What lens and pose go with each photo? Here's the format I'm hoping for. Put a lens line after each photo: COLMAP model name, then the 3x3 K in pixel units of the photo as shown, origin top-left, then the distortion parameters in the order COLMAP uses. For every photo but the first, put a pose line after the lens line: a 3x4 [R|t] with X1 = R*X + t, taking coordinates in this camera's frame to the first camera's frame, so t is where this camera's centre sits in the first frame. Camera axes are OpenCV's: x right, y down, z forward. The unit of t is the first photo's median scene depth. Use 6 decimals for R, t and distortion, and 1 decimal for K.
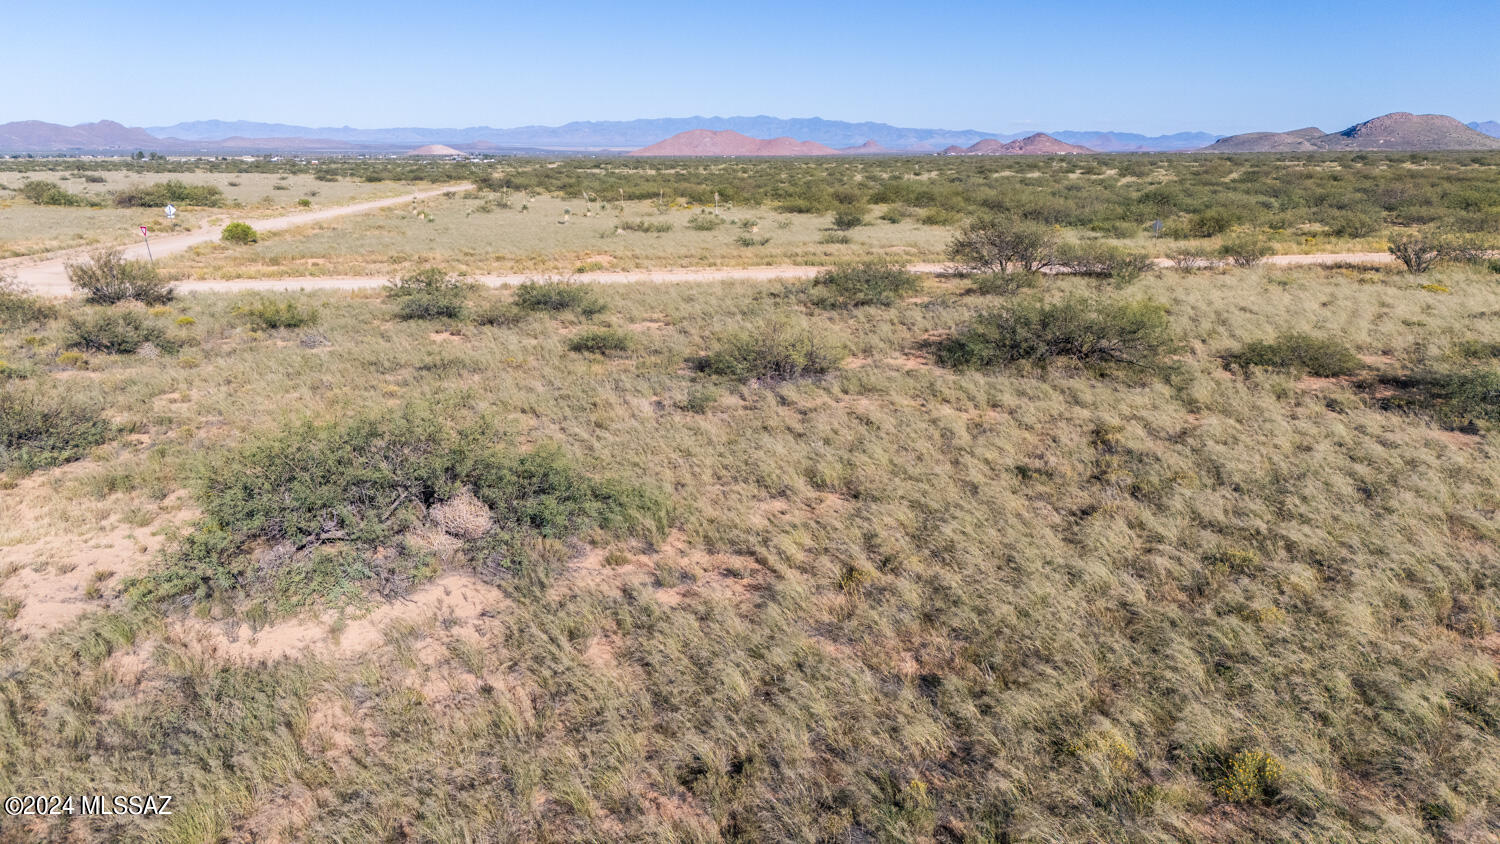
lens RADIAL K [[1121.0, 0, 750.0], [0, 1121.0, 422.0], [0, 0, 1]] dist [0.077625, -0.085573]
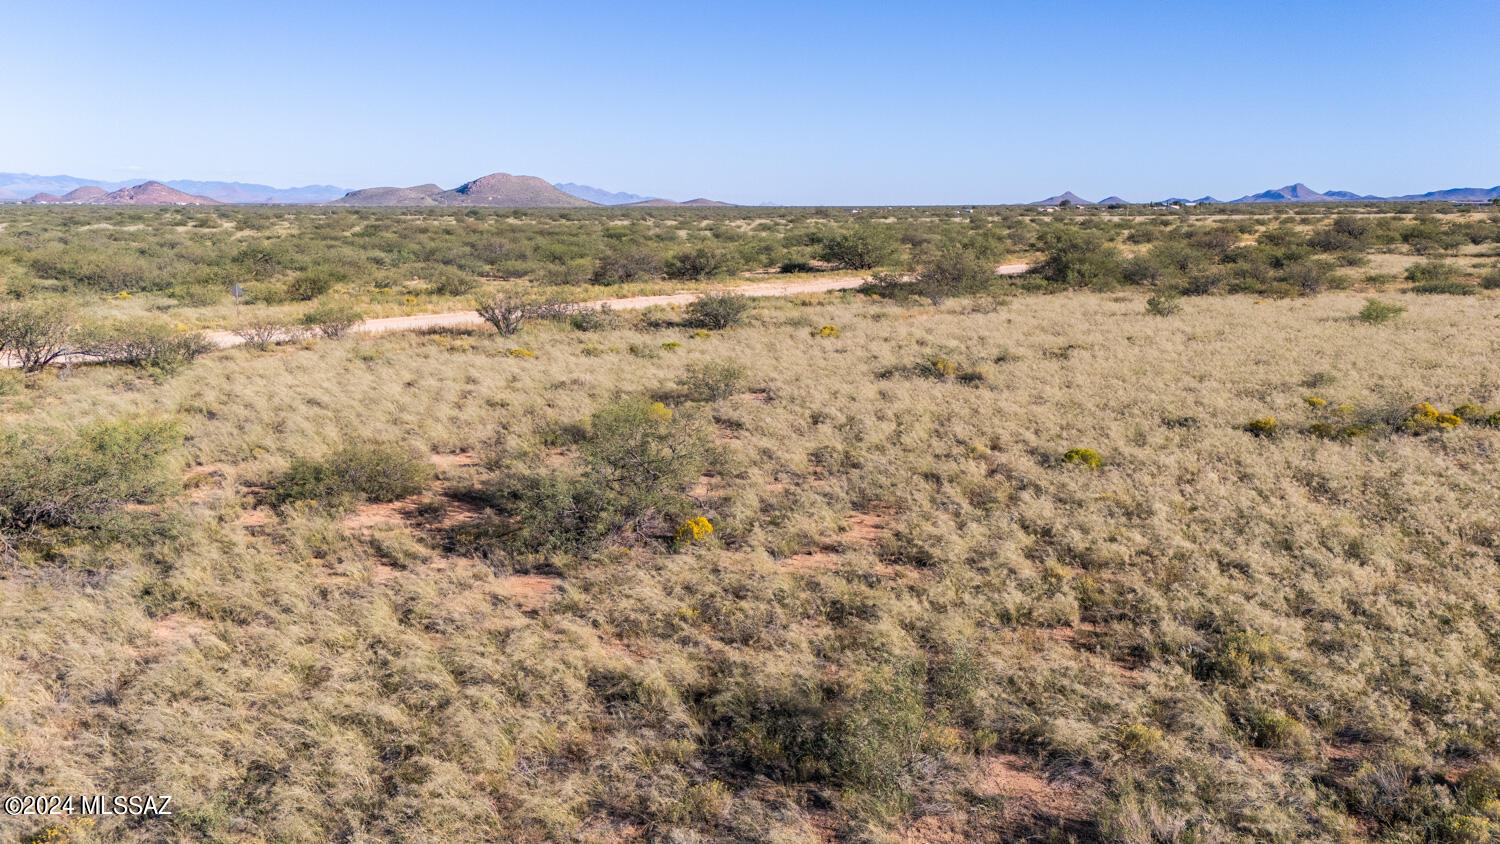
lens RADIAL K [[1118.5, 0, 767.3], [0, 1118.5, 412.7], [0, 0, 1]] dist [0.078524, -0.074596]
pose [[0.745621, -0.116509, 0.656105, 0.082203], [0.150444, 0.988608, 0.004584, -0.025587], [-0.649165, 0.095289, 0.754655, 0.102117]]
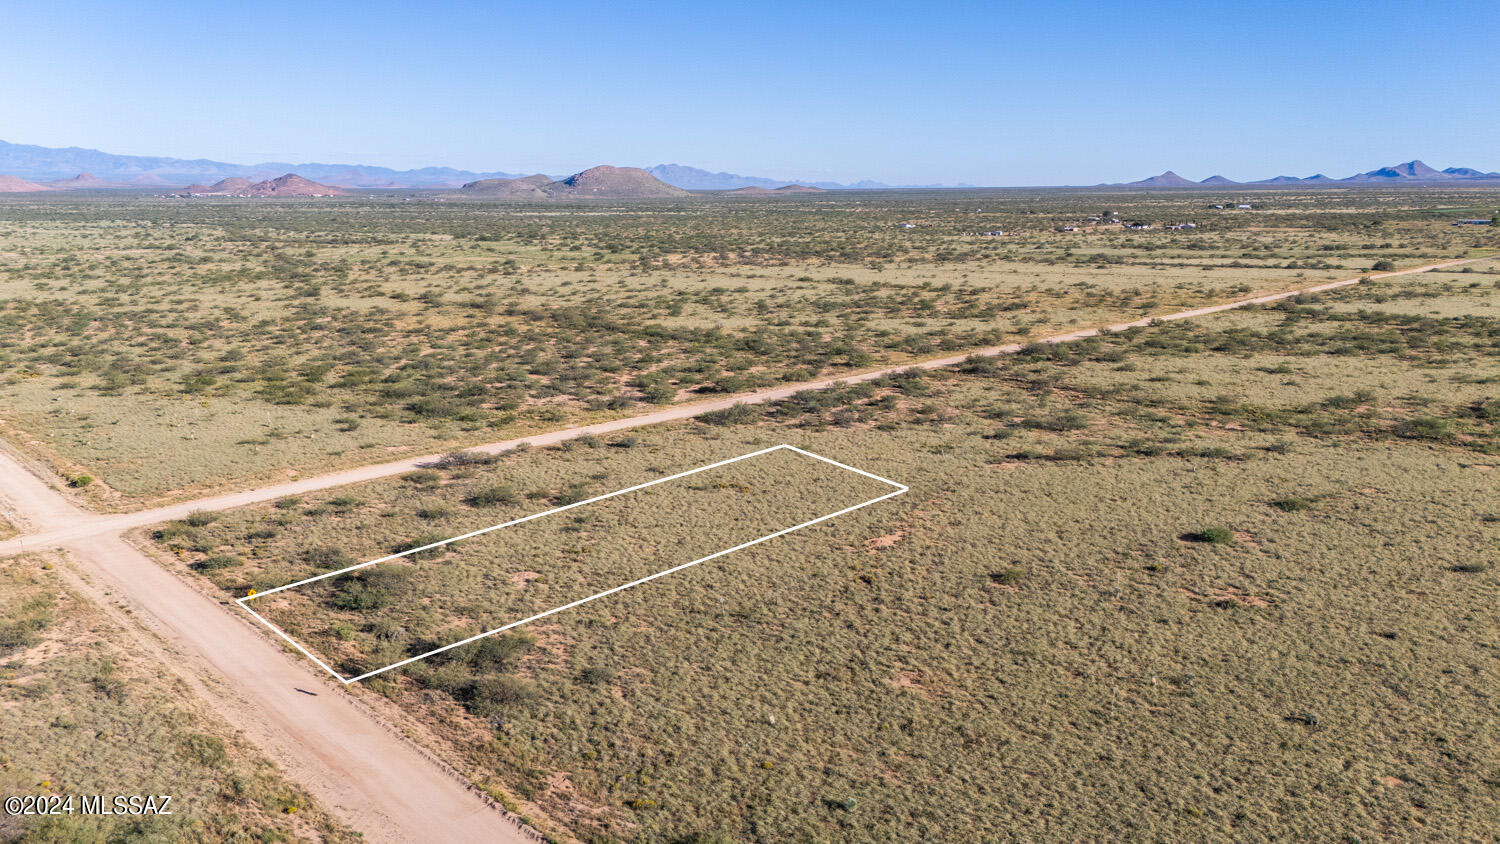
lens RADIAL K [[1118.5, 0, 767.3], [0, 1118.5, 412.7], [0, 0, 1]] dist [0.078524, -0.074596]
pose [[0.802474, -0.120328, 0.584428, -0.492509], [0.138887, 0.990221, 0.013172, -0.115447], [-0.580298, 0.070599, 0.811338, -1.165775]]
